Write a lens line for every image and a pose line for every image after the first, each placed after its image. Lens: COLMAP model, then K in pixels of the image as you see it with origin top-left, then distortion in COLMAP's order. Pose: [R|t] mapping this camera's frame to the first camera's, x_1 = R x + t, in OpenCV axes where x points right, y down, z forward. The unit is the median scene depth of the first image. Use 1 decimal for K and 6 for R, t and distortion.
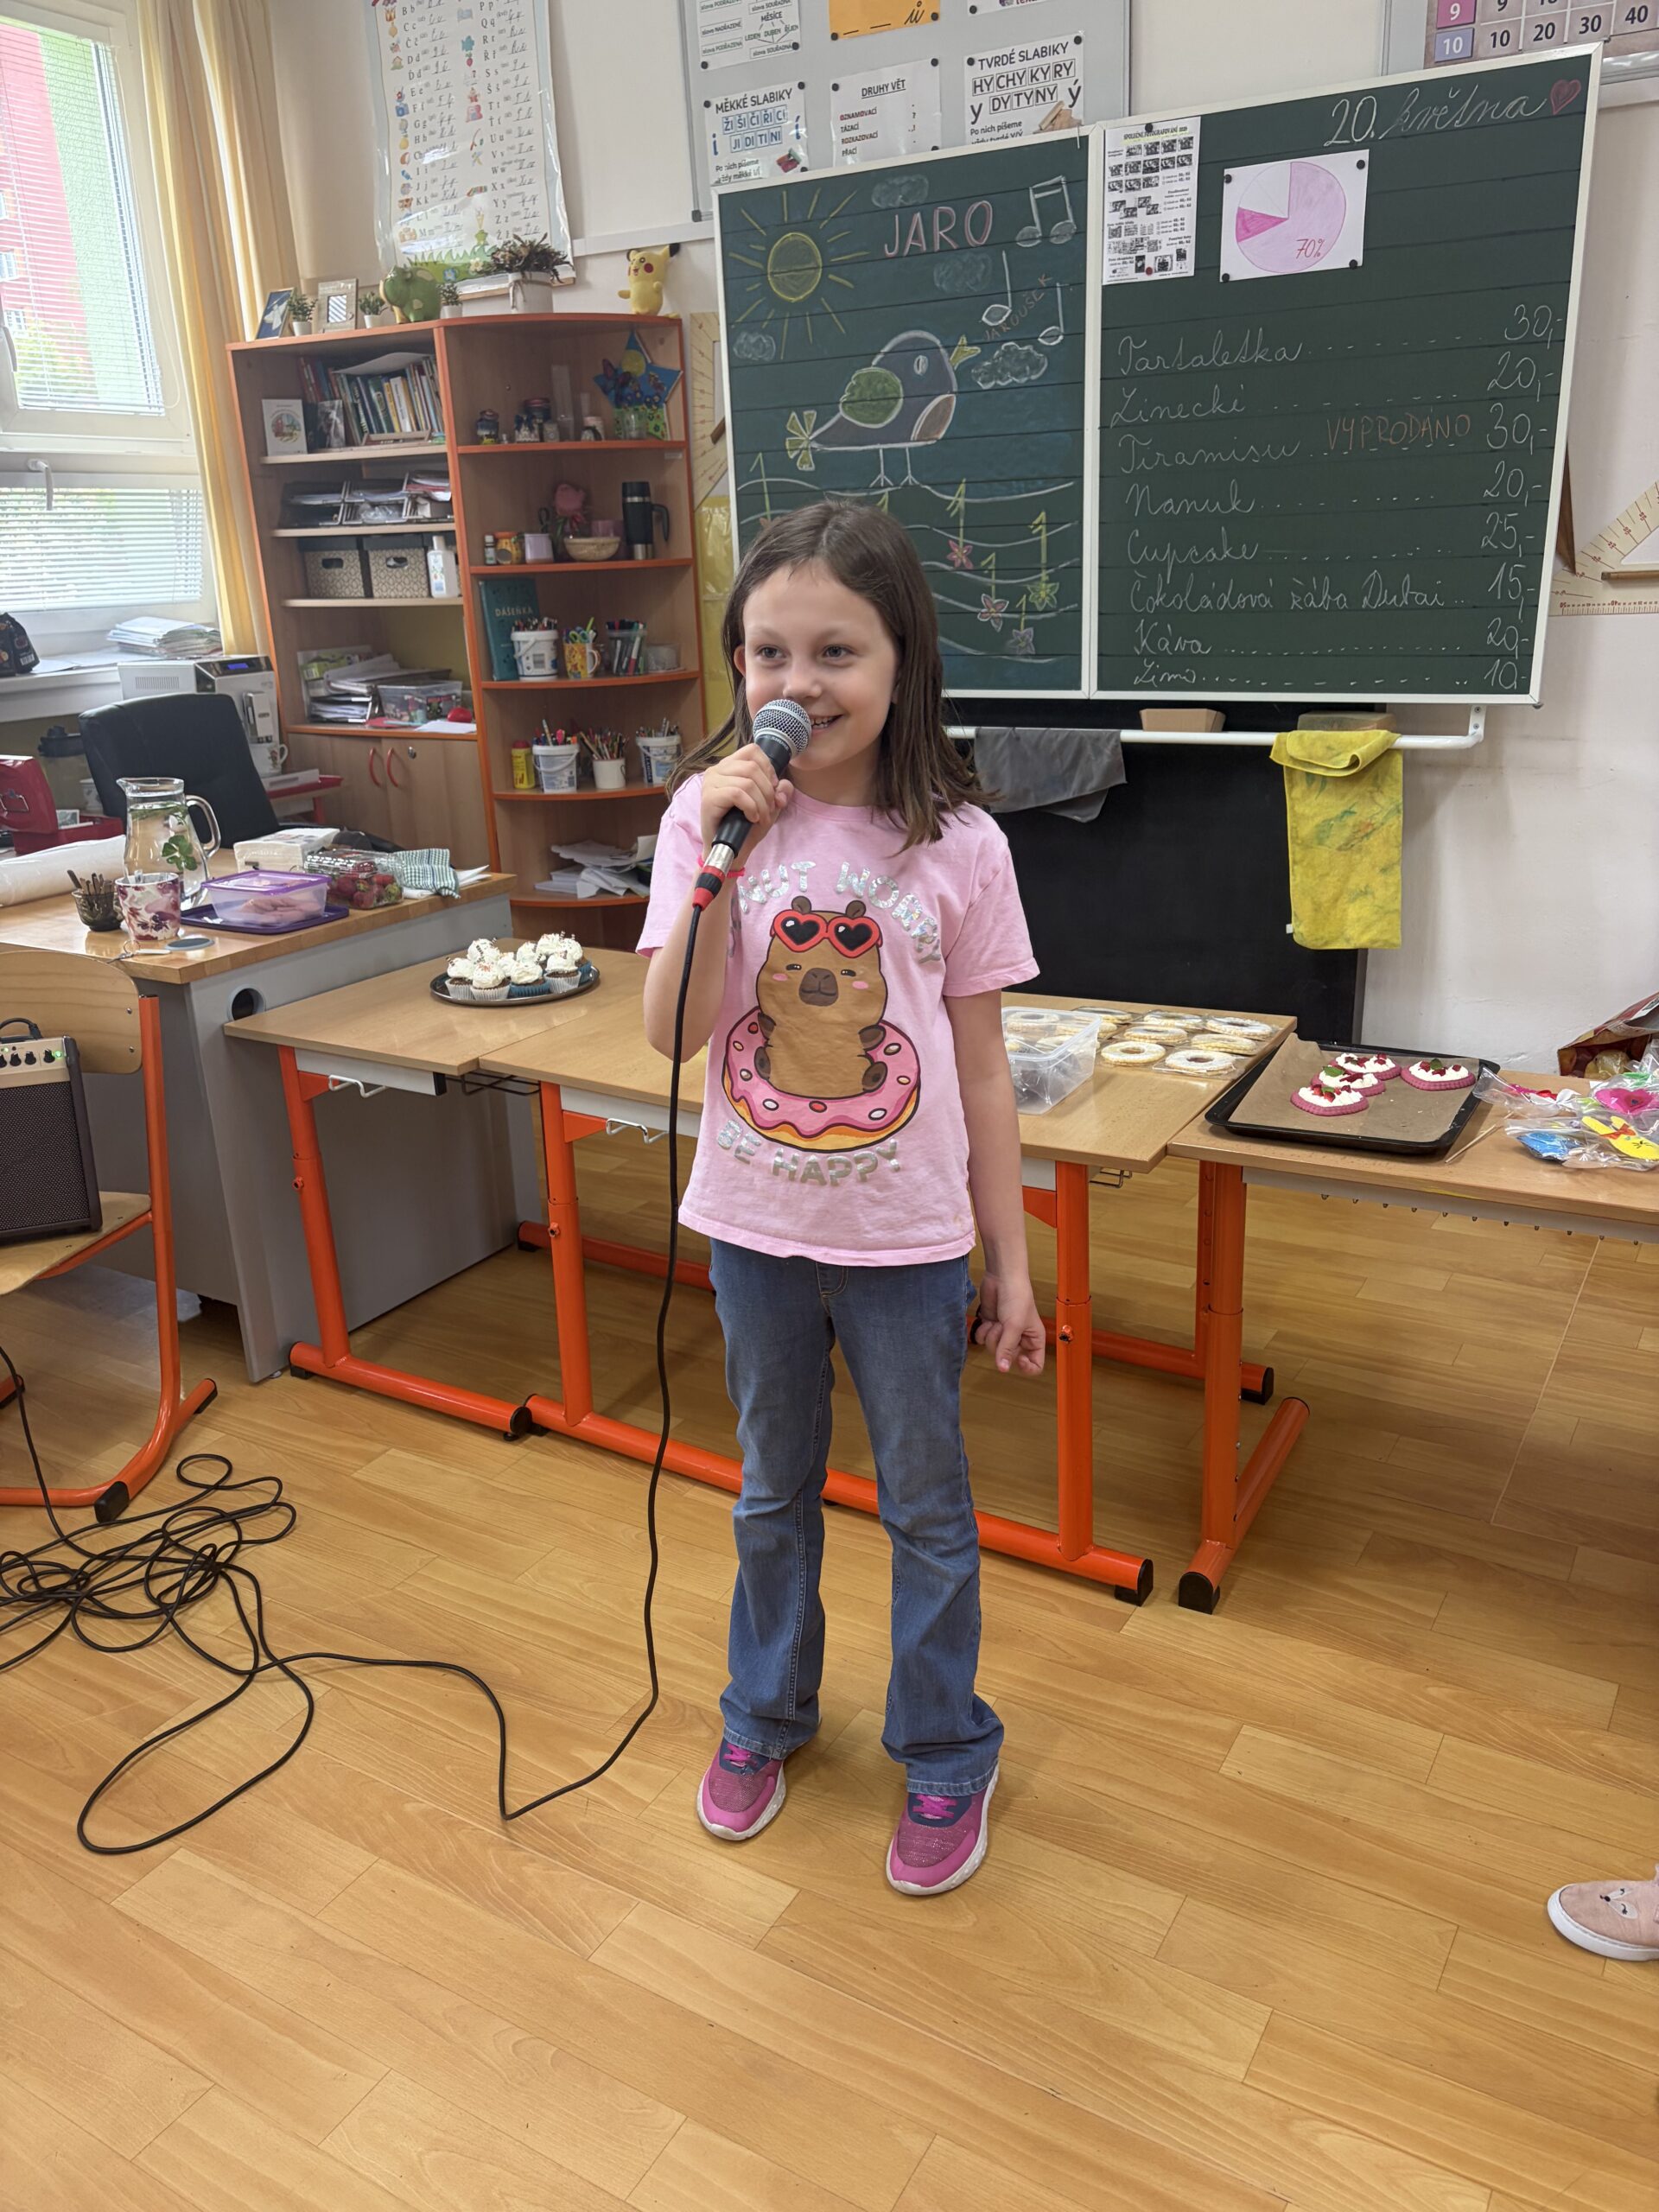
lens RADIAL K [[1672.0, 0, 838.1], [0, 1672.0, 1122.8], [0, 0, 1]] dist [0.034174, -0.035802]
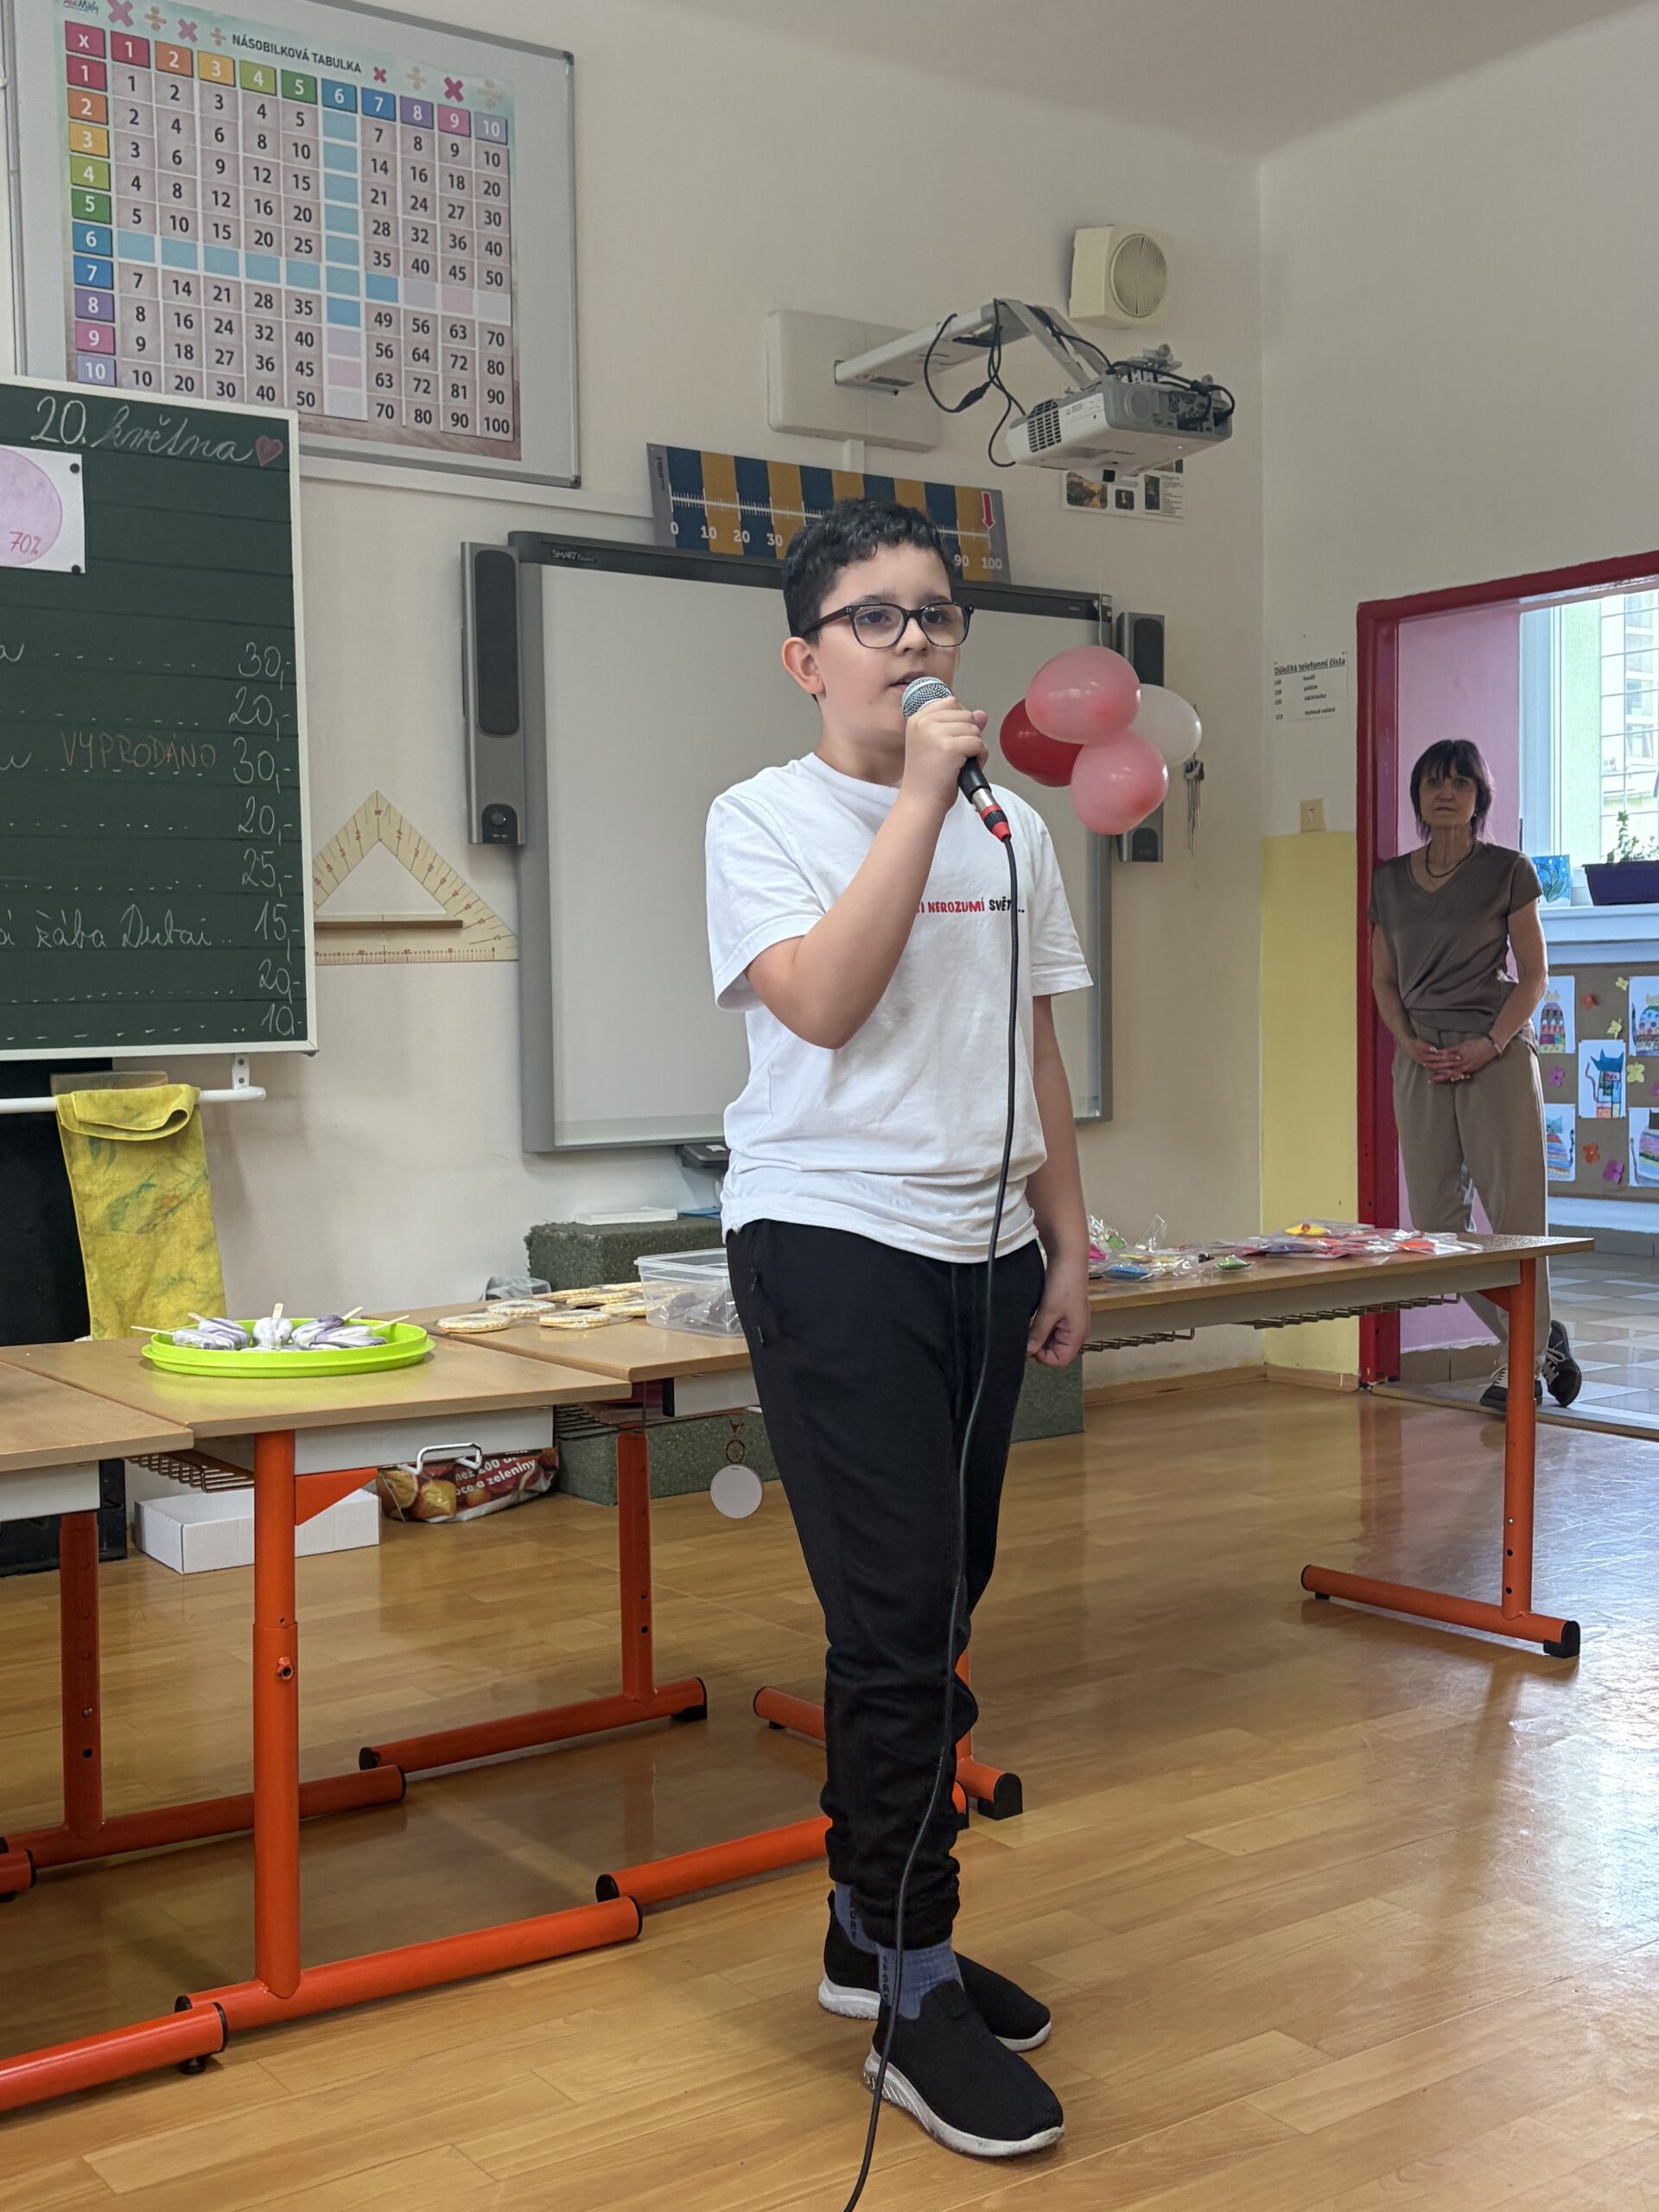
lens RADIAL K [[2491.9, 0, 810.4], [0, 2491.9, 1133.0], [0, 0, 1]] dist [0.025498, 0.000000]
pose [[0.402530, -0.021891, 0.915145, -0.677246], [0.306871, 0.945094, -0.112371, 0.026265], [-0.862438, 0.326064, 0.387147, 0.245446]]
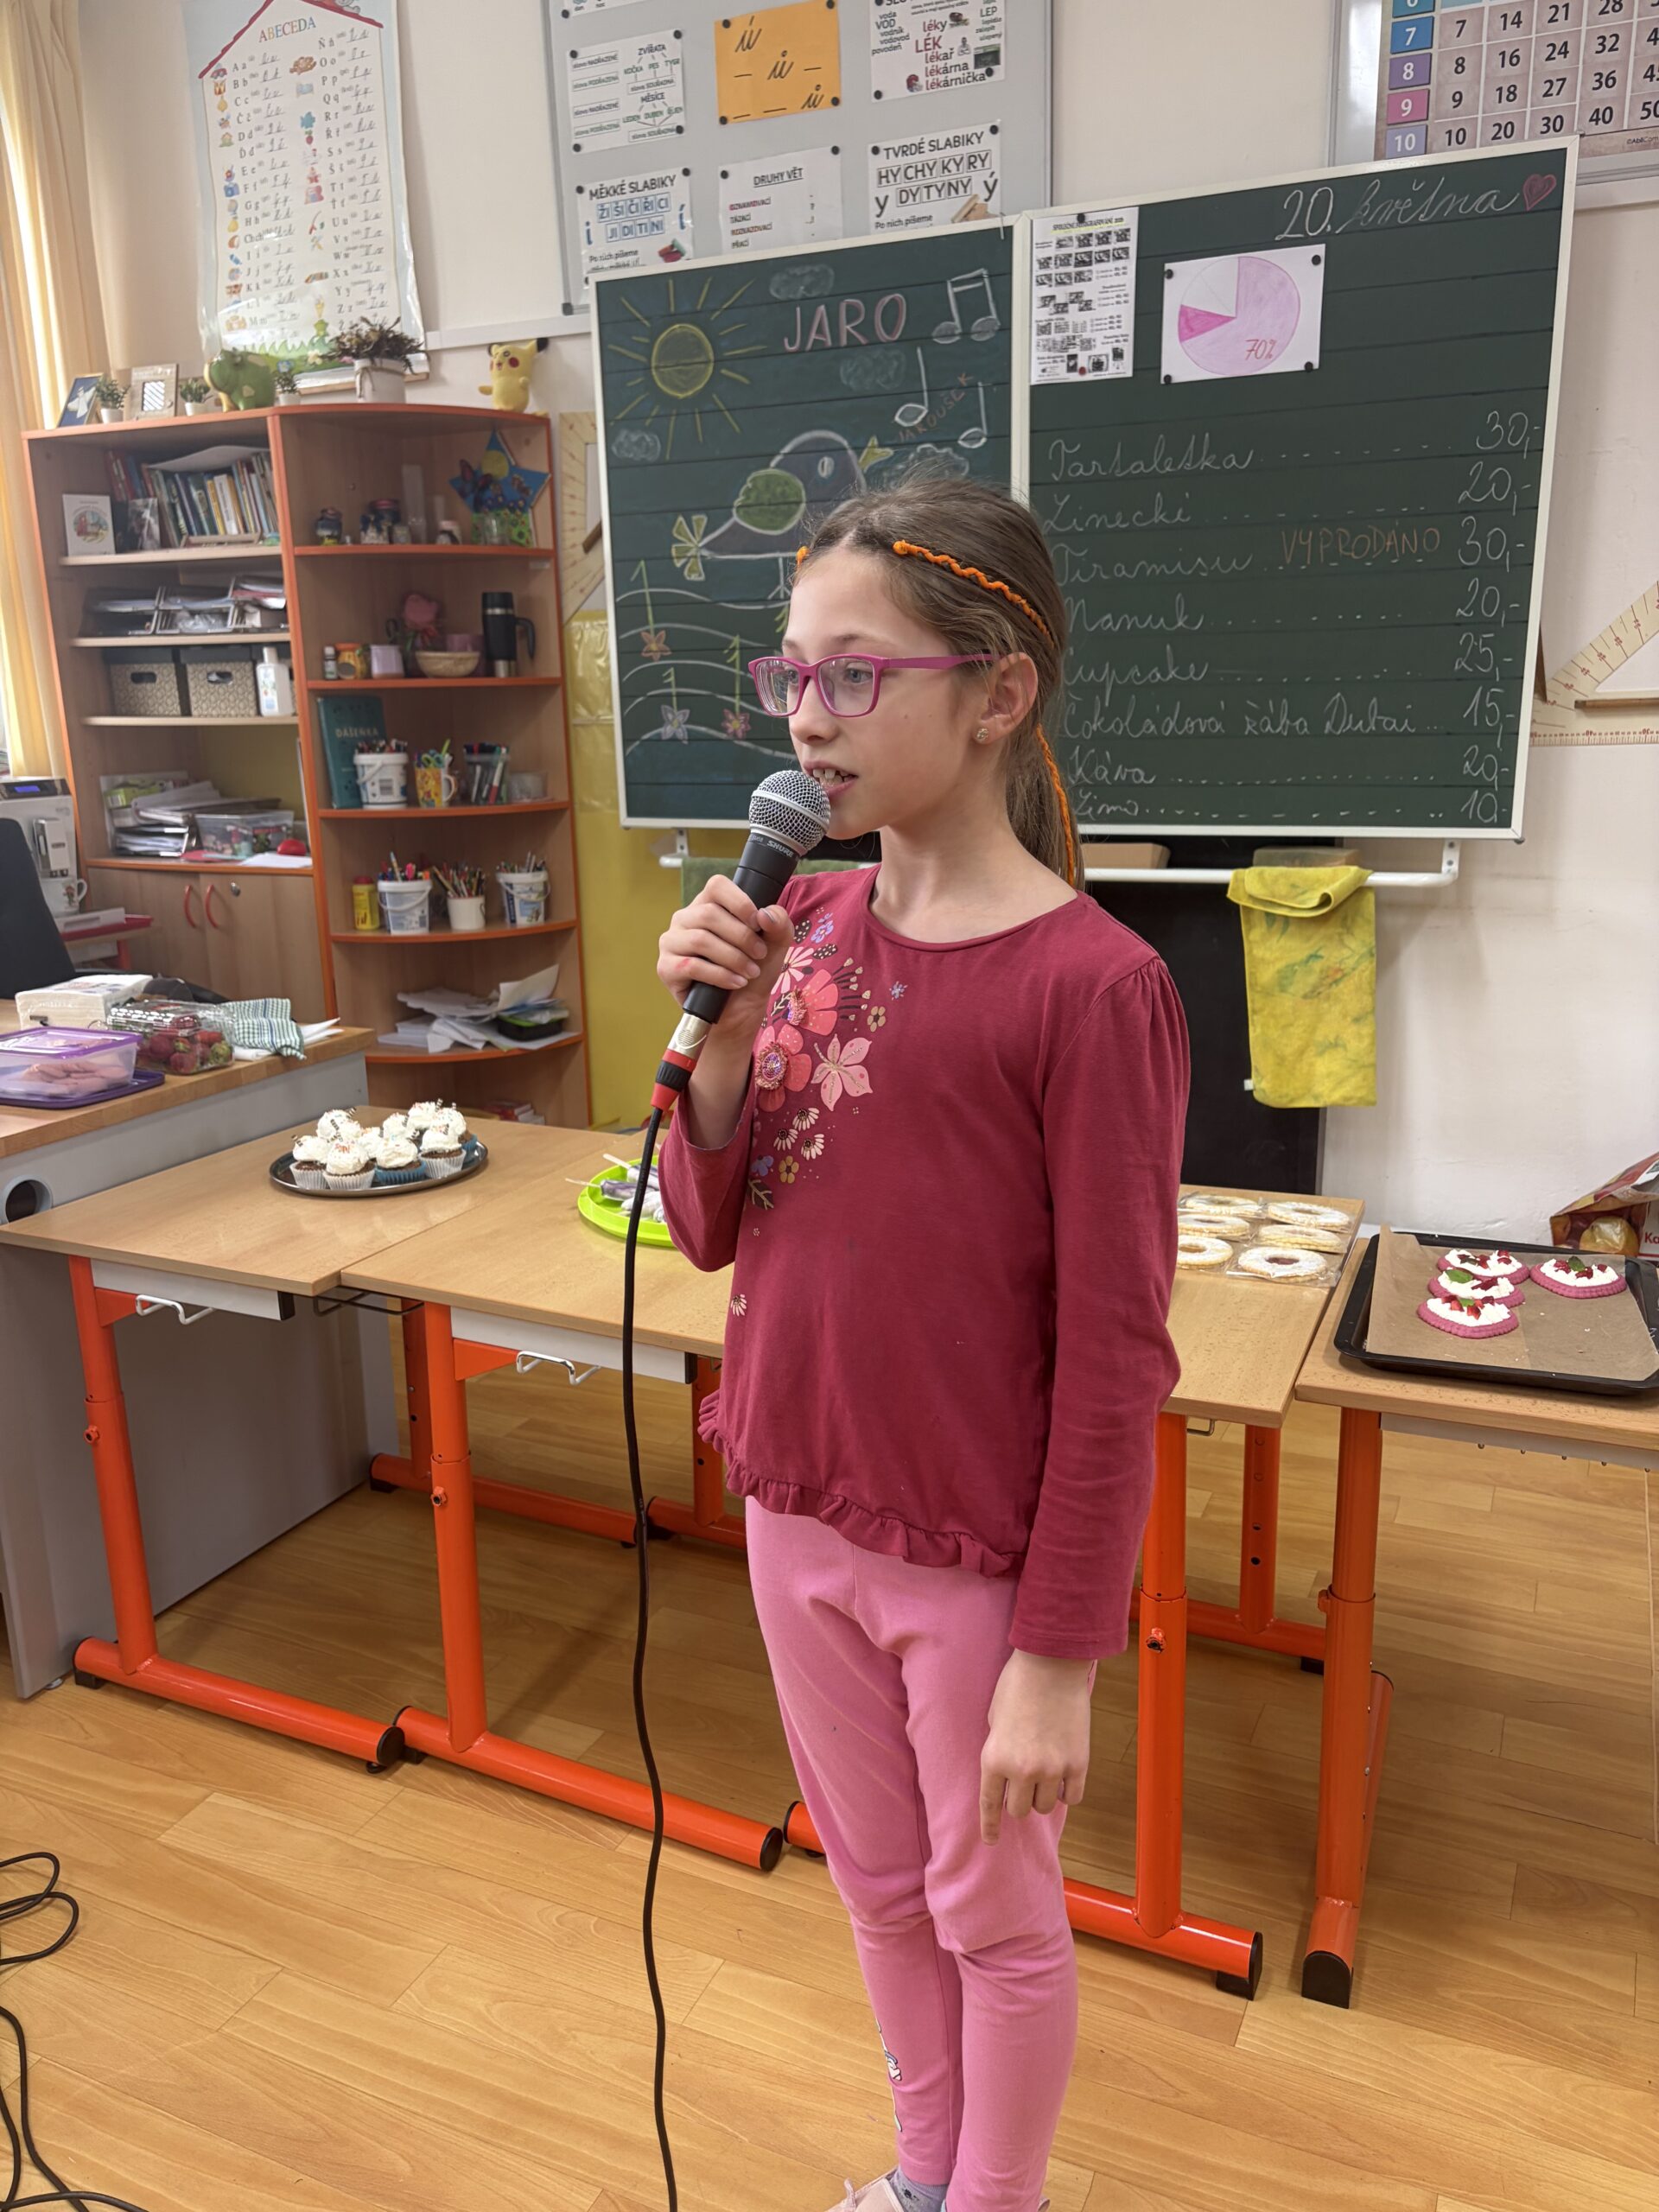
lens RADIAL K [[1672.0, 0, 841.7], [0, 1672.0, 1123.1], [0, 0, 1]] dist [0.034174, -0.035802]
pose [[0.993984, -0.010585, 0.109014, -0.047413], [0.019877, 0.996224, -0.084513, -0.024759], [-0.107708, 0.086172, 0.990441, 0.143531]]
